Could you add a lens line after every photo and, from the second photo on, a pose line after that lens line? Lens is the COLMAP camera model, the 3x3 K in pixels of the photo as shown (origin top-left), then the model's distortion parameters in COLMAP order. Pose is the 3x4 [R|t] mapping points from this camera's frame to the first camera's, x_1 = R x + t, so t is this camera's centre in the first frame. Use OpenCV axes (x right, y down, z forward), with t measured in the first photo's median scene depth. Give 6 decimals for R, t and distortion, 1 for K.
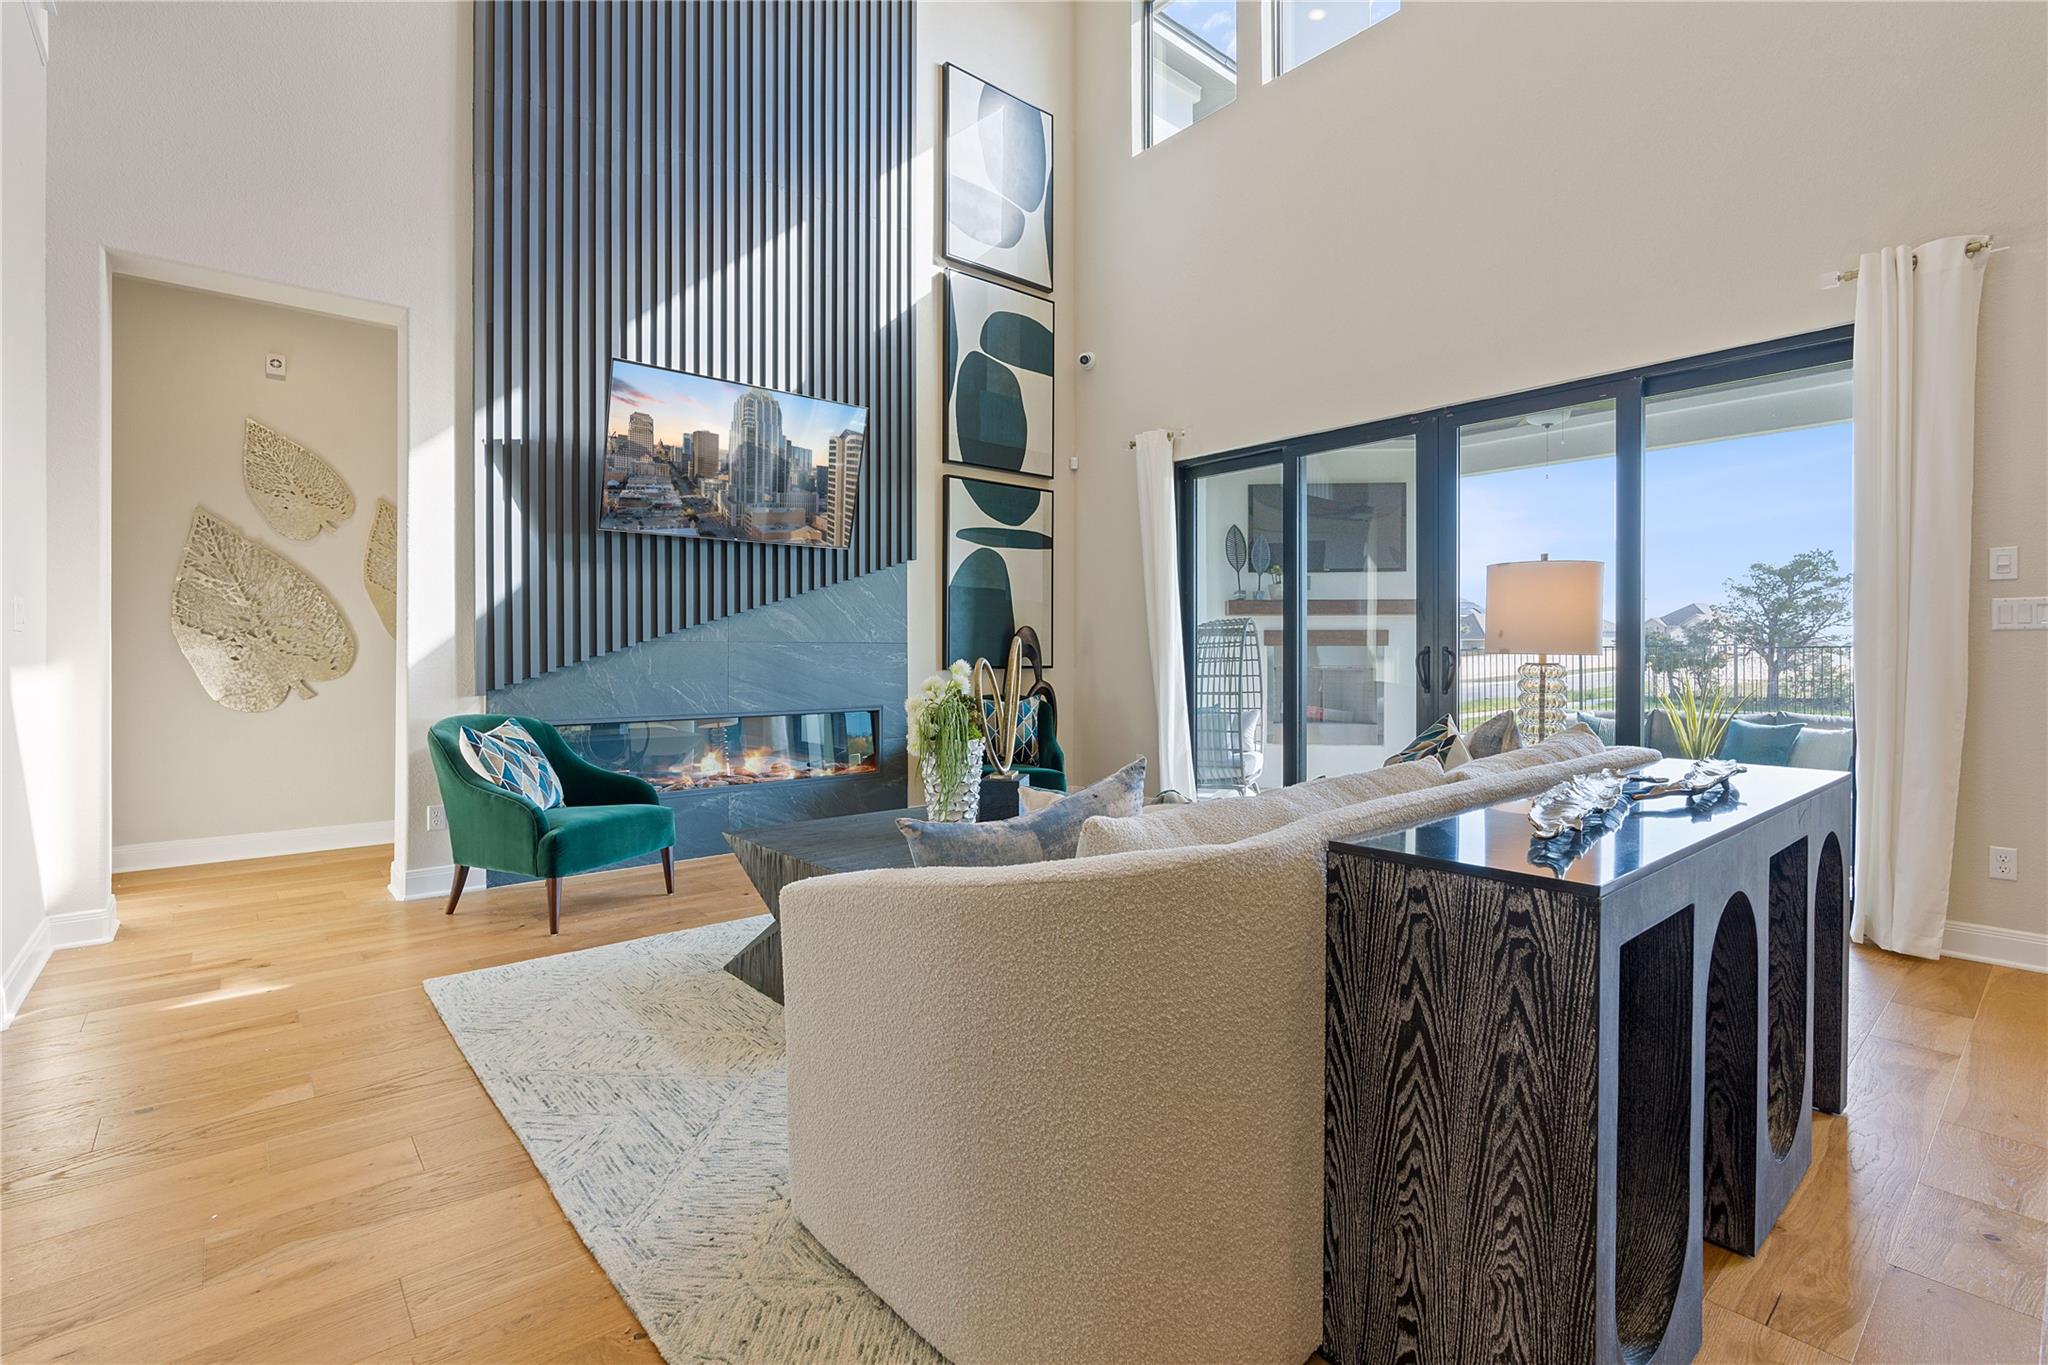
lens RADIAL K [[930.9, 0, 1026.4], [0, 930.9, 650.5], [0, 0, 1]] dist [0.001641, 0.000324]
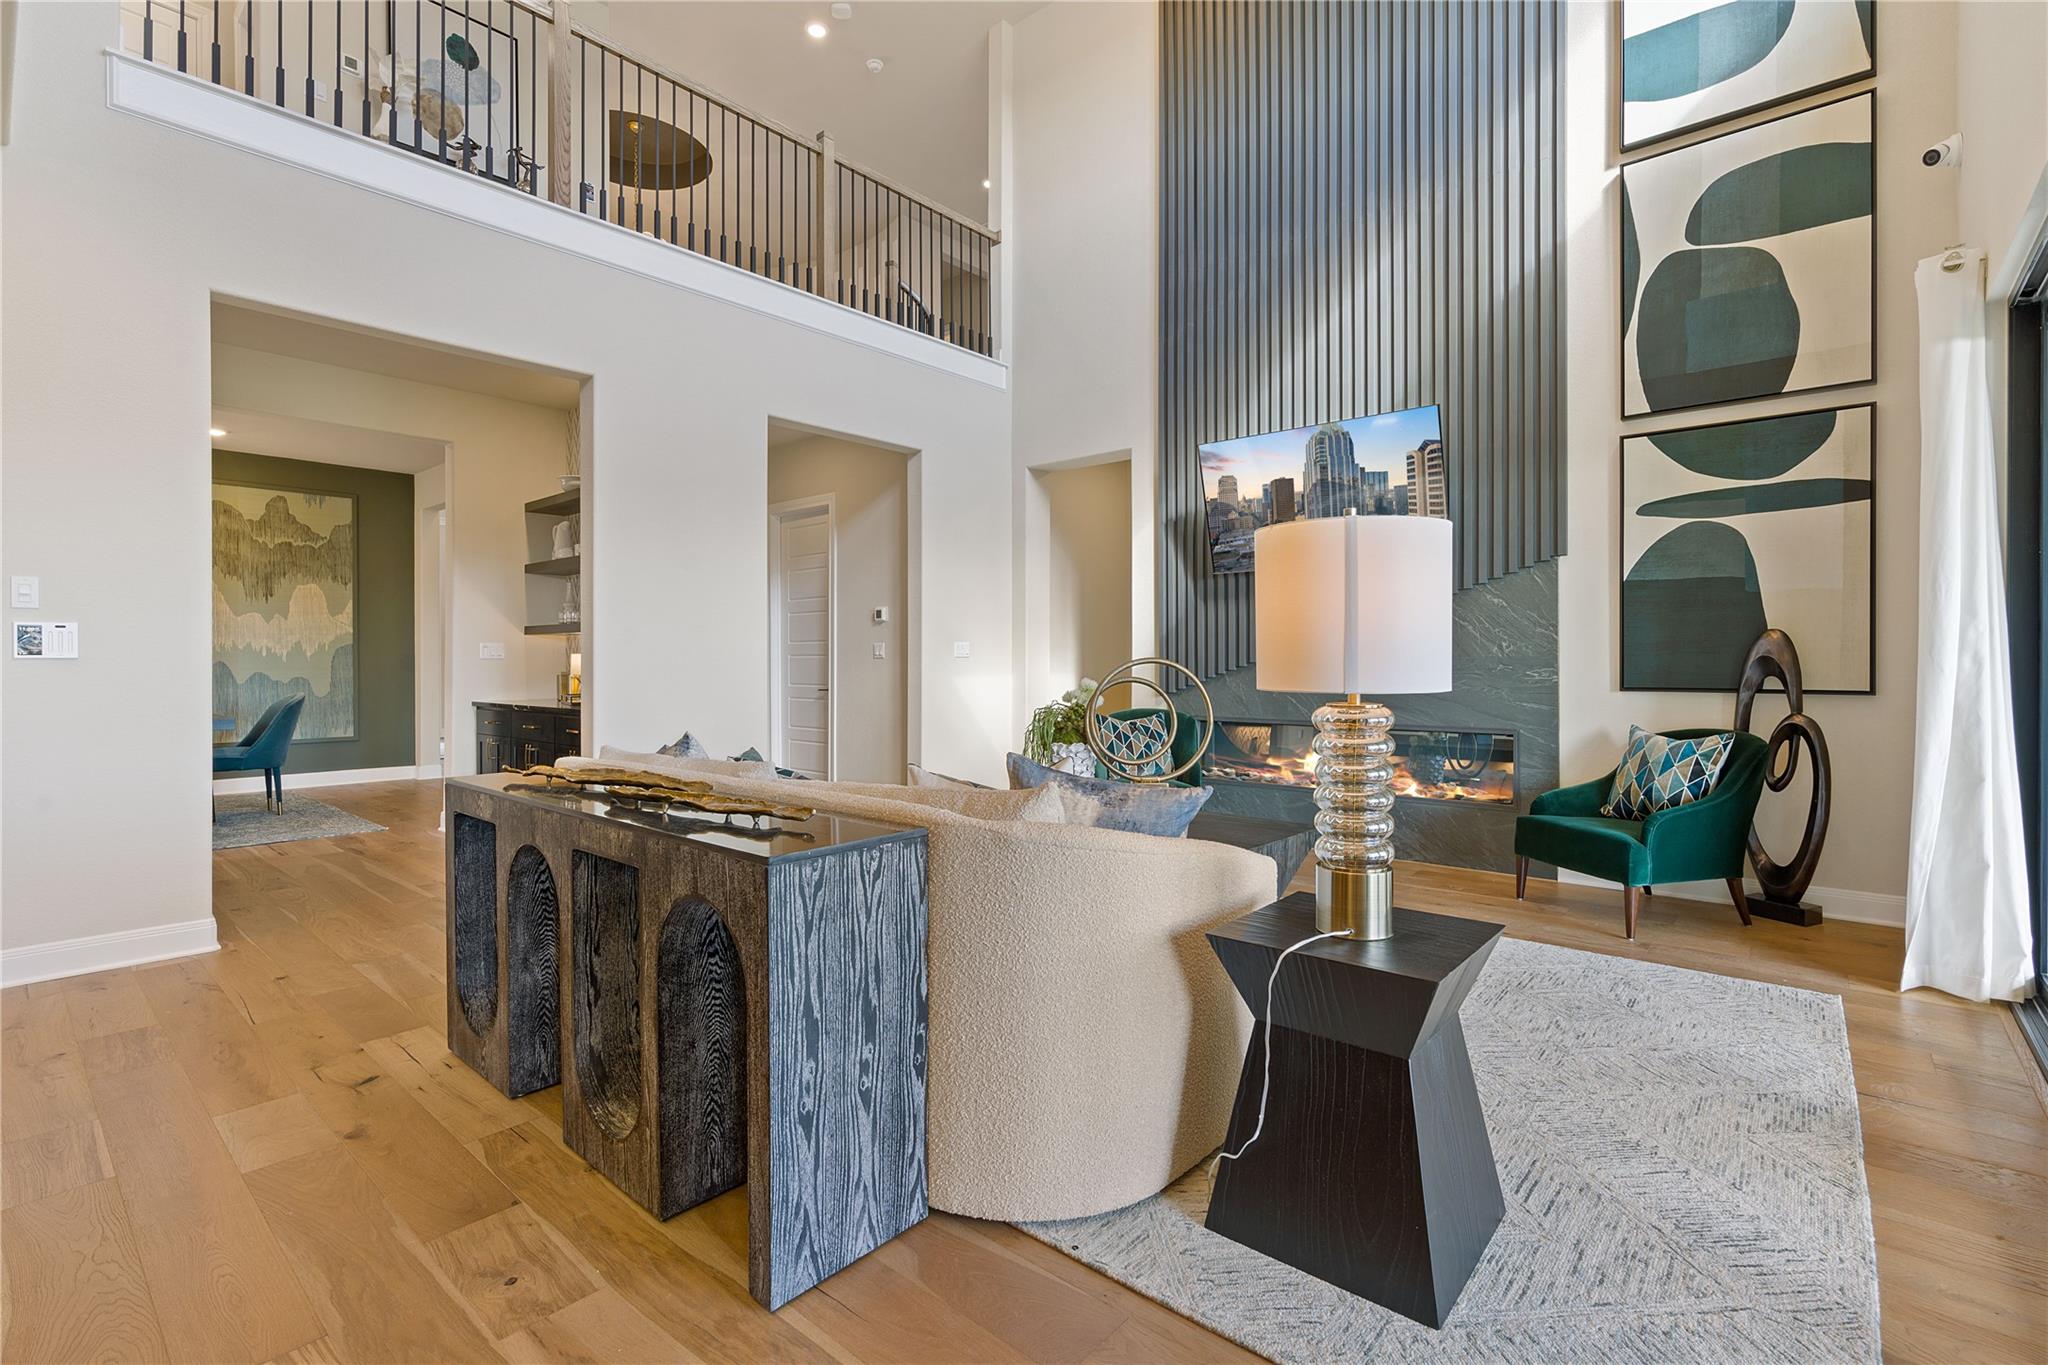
lens RADIAL K [[930.9, 0, 1026.4], [0, 930.9, 650.5], [0, 0, 1]] dist [0.001641, 0.000324]
pose [[0.137460, -0.008136, -0.990474, 0.603830], [0.004187, 0.999962, -0.007633, -0.008424], [0.990498, -0.003098, 0.137489, 0.405782]]
